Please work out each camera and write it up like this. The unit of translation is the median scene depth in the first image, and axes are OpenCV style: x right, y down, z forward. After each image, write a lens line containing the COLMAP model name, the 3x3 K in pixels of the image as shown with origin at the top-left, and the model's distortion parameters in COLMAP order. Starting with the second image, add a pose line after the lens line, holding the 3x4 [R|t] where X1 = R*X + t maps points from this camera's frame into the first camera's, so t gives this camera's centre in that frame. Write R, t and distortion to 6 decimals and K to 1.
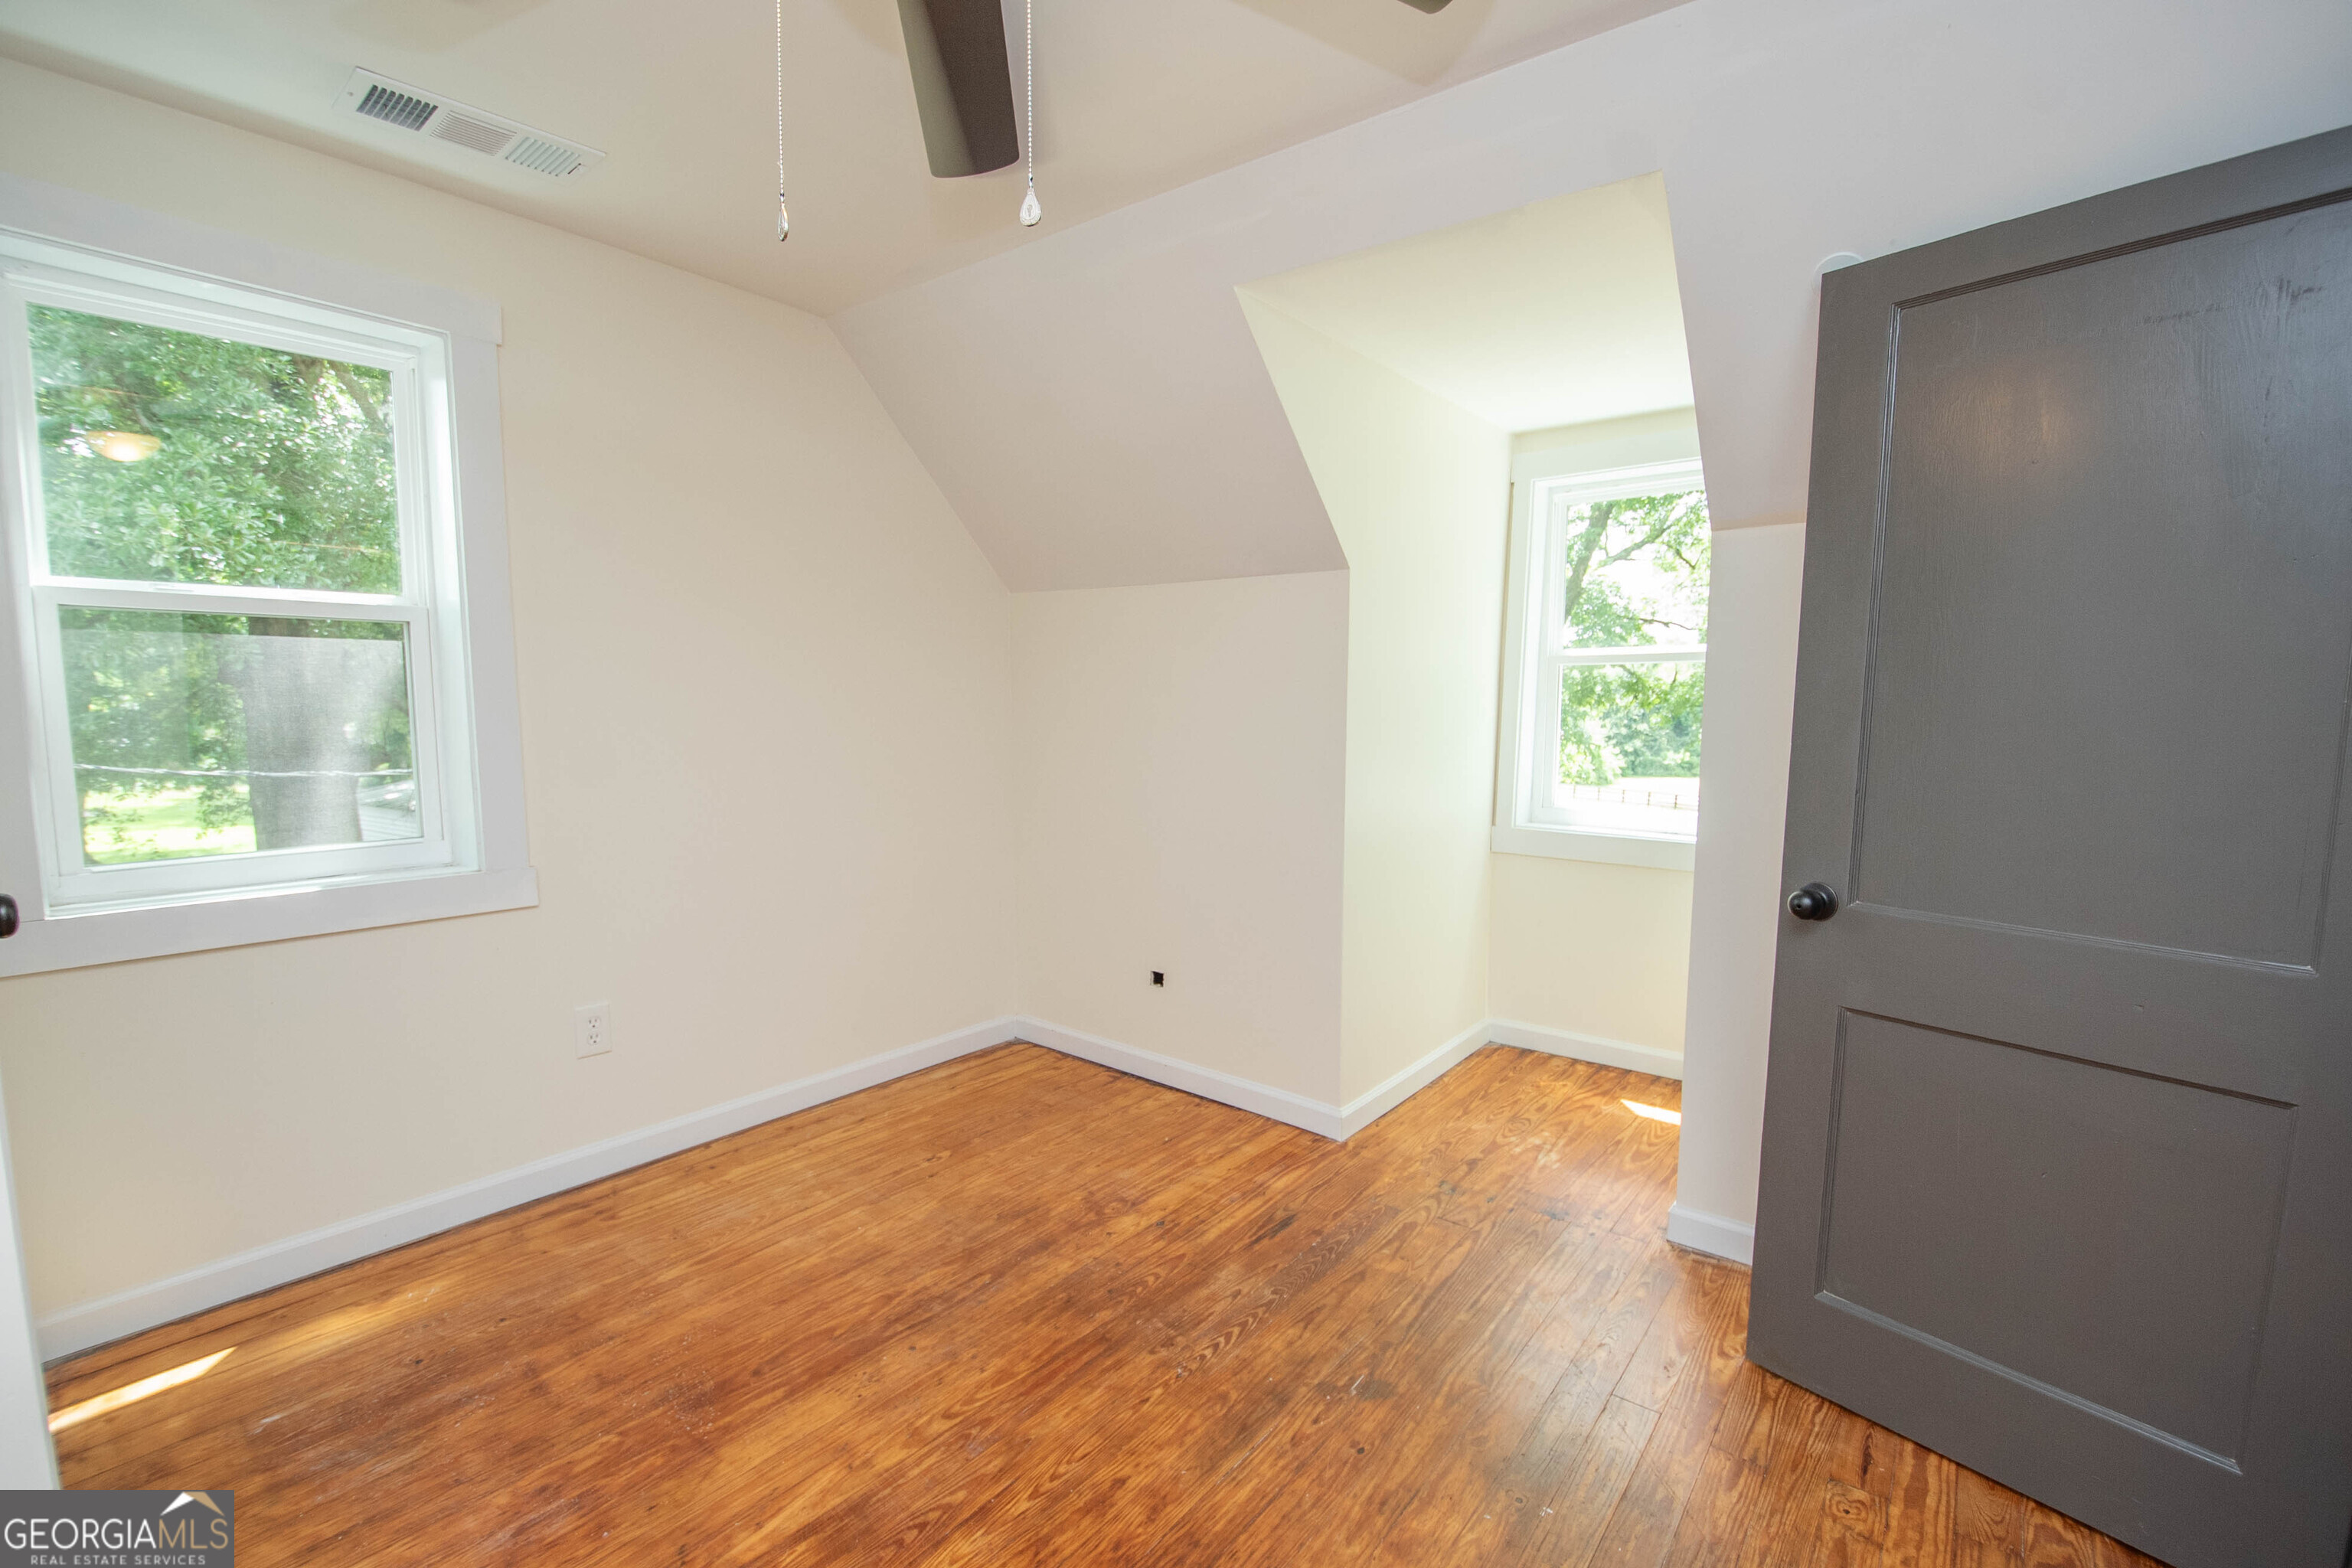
lens RADIAL K [[1031.8, 0, 1178.4], [0, 1031.8, 811.7], [0, 0, 1]] dist [0.012973, -0.028133]
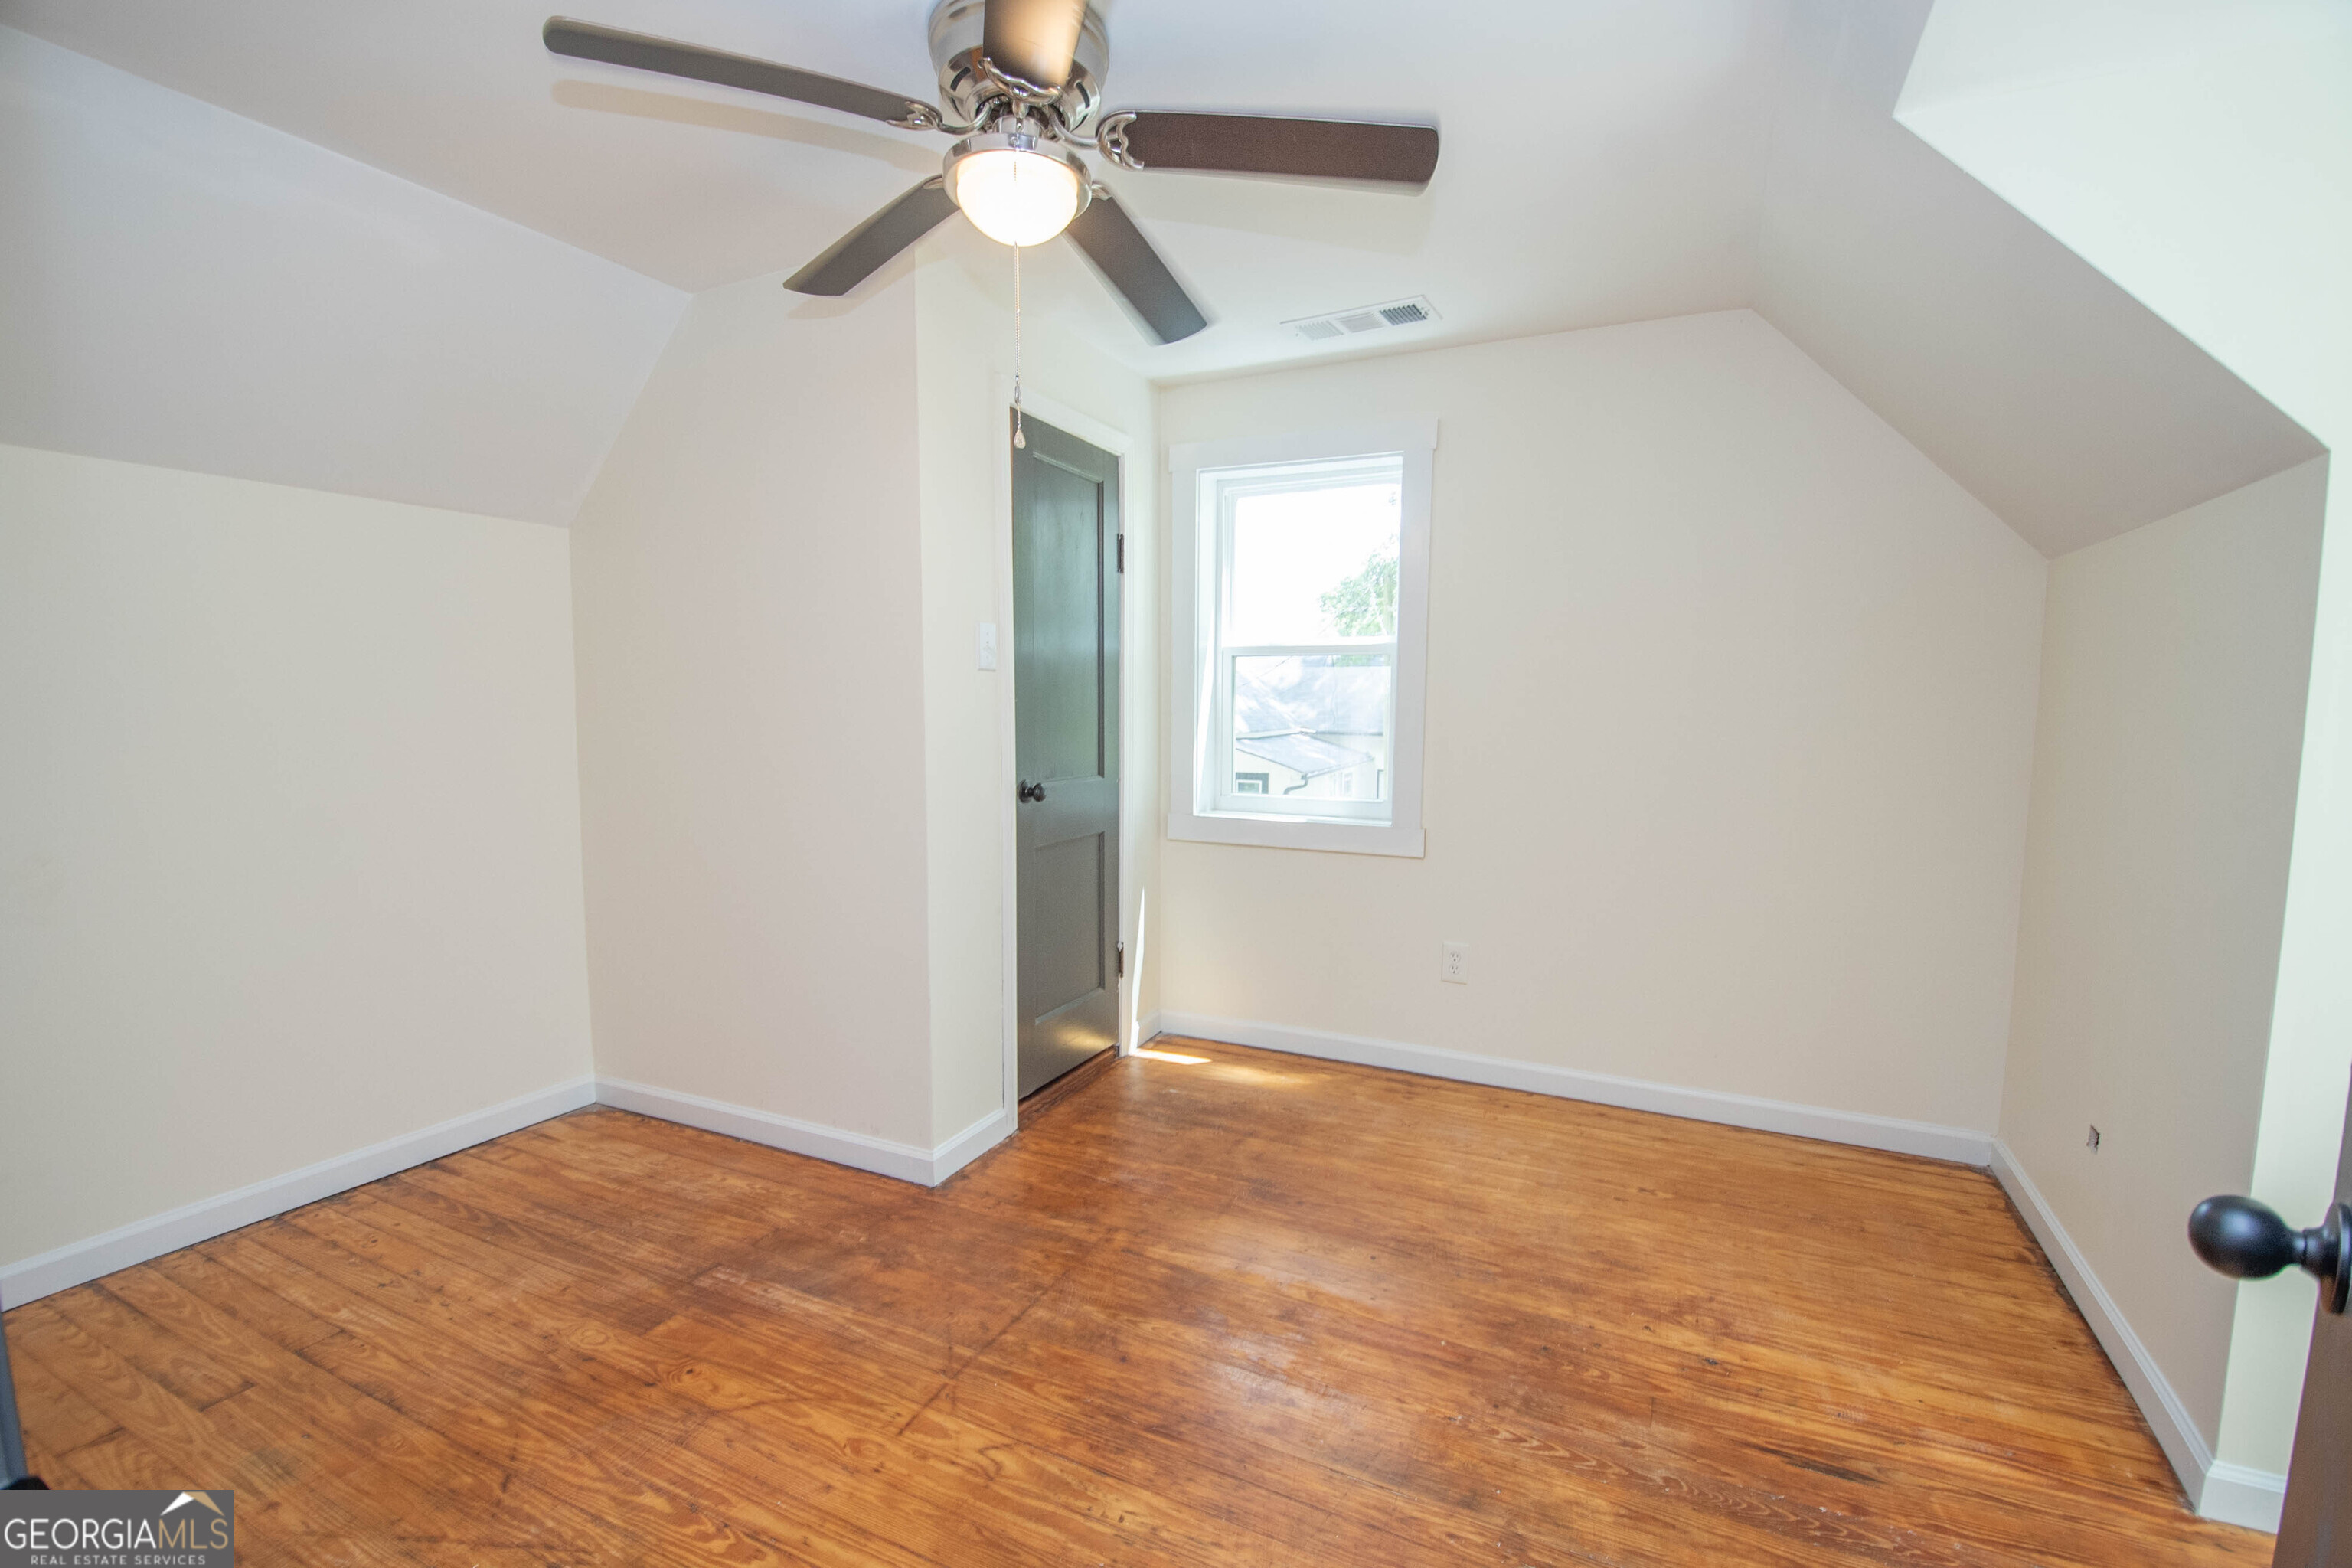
lens RADIAL K [[1031.8, 0, 1178.4], [0, 1031.8, 811.7], [0, 0, 1]] dist [0.012973, -0.028133]
pose [[0.202574, 0.097666, -0.974385, 0.634717], [-0.110538, 0.990935, 0.076344, -0.037752], [0.973008, 0.092241, 0.211533, 0.393673]]
